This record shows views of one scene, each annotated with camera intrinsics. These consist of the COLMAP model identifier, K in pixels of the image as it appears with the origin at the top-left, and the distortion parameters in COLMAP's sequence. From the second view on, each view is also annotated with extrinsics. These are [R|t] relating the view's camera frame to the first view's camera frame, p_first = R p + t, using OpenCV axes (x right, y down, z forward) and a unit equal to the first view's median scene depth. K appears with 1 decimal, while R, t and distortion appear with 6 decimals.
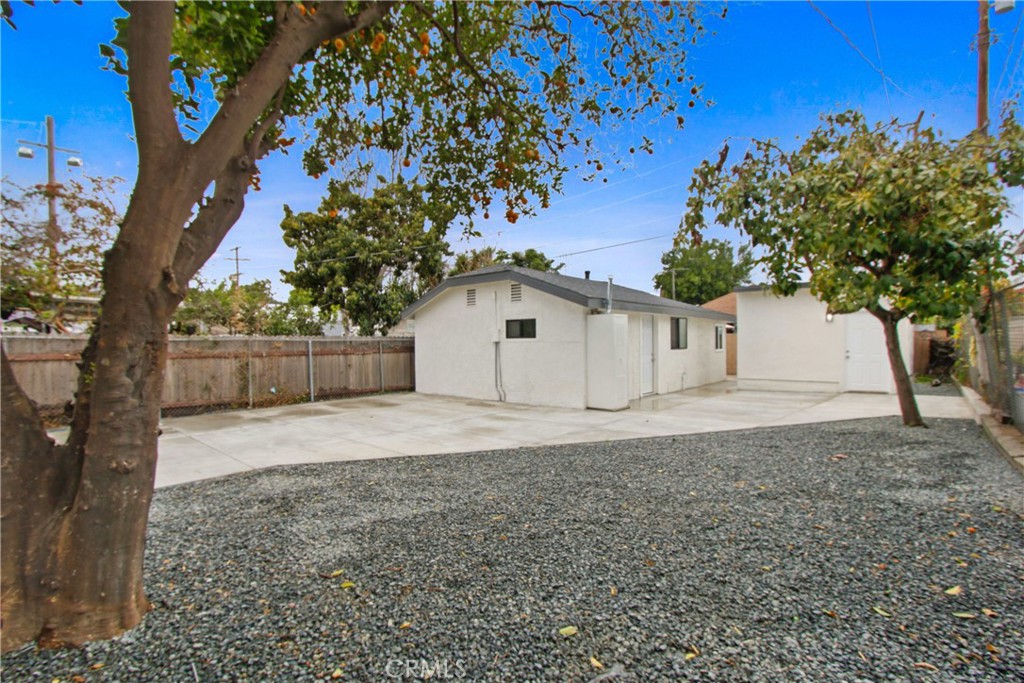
lens RADIAL K [[472.1, 0, 508.9], [0, 472.1, 344.3], [0, 0, 1]] dist [-0.034979, 0.000115]
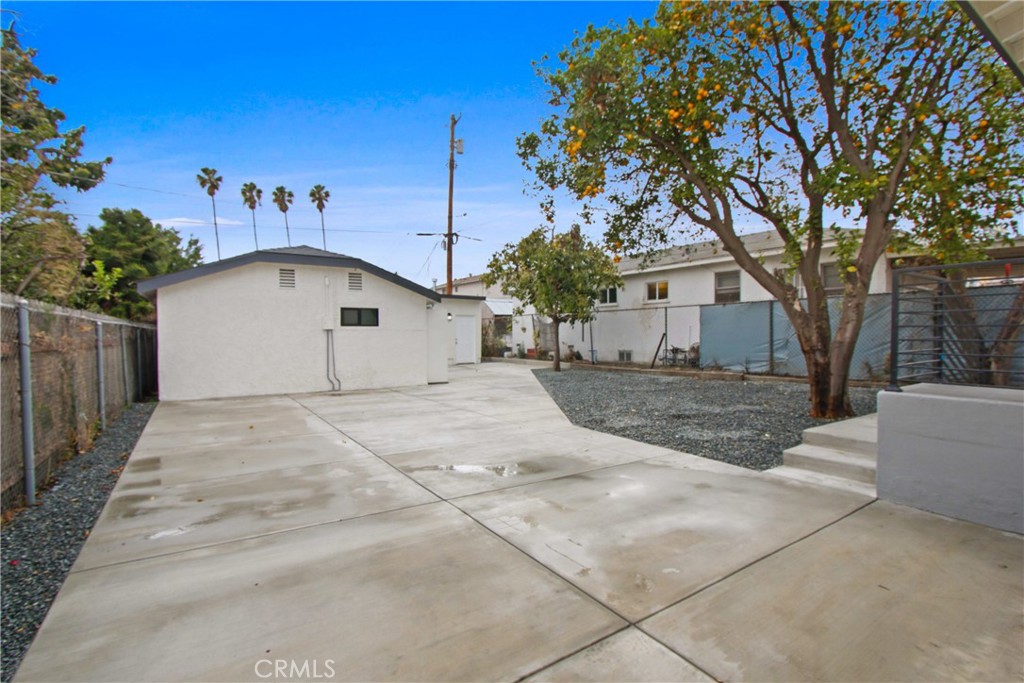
lens RADIAL K [[472.1, 0, 506.0], [0, 472.1, 337.7], [0, 0, 1]] dist [-0.034979, 0.000115]
pose [[0.276398, 0.002054, 0.961041, -0.844993], [0.009740, 0.999940, -0.004939, 0.019665], [-0.960994, 0.010725, 0.276361, 0.393830]]
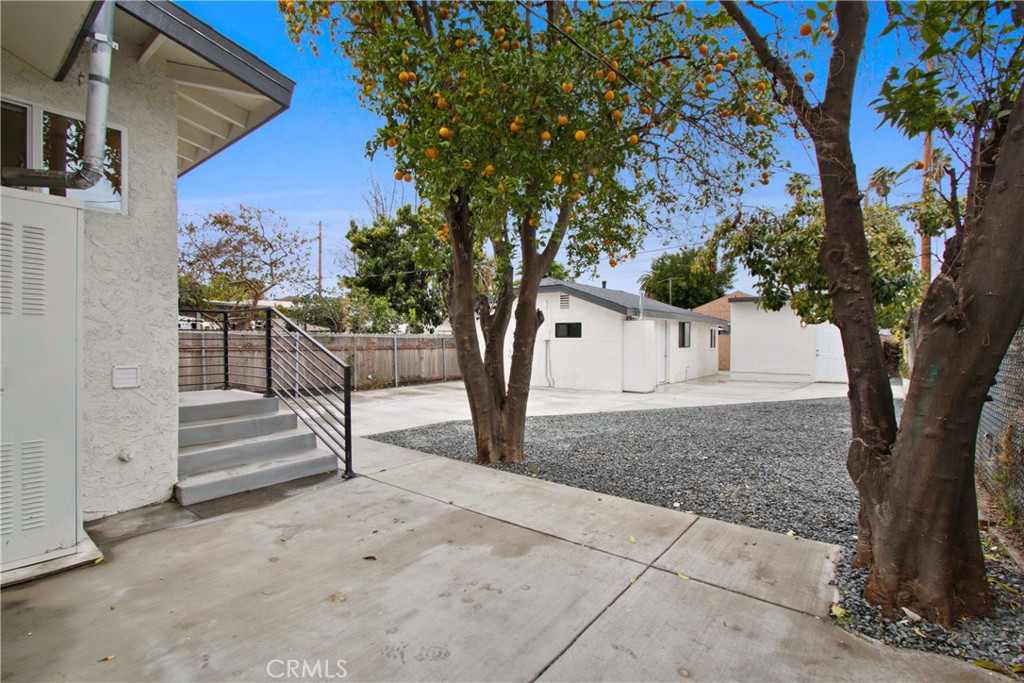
lens RADIAL K [[472.1, 0, 503.9], [0, 472.1, 345.4], [0, 0, 1]] dist [-0.034979, 0.000115]
pose [[0.999330, 0.011278, 0.034825, -0.186903], [-0.011537, 0.999907, 0.007231, 0.000594], [-0.034740, -0.007628, 0.999367, -0.264767]]
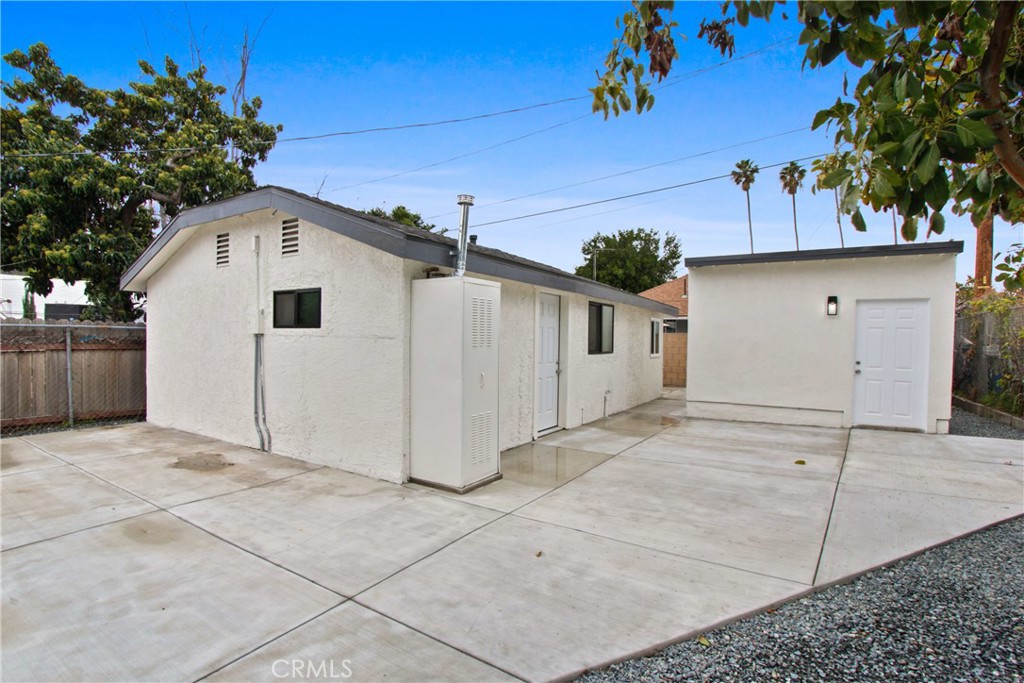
lens RADIAL K [[482.3, 0, 504.5], [0, 482.3, 343.4], [0, 0, 1]] dist [-0.009941, 0.000167]
pose [[0.987780, 0.021281, 0.154393, 0.157813], [-0.021886, 0.999758, 0.002219, -0.002402], [-0.154309, -0.005571, 0.988007, 0.448092]]
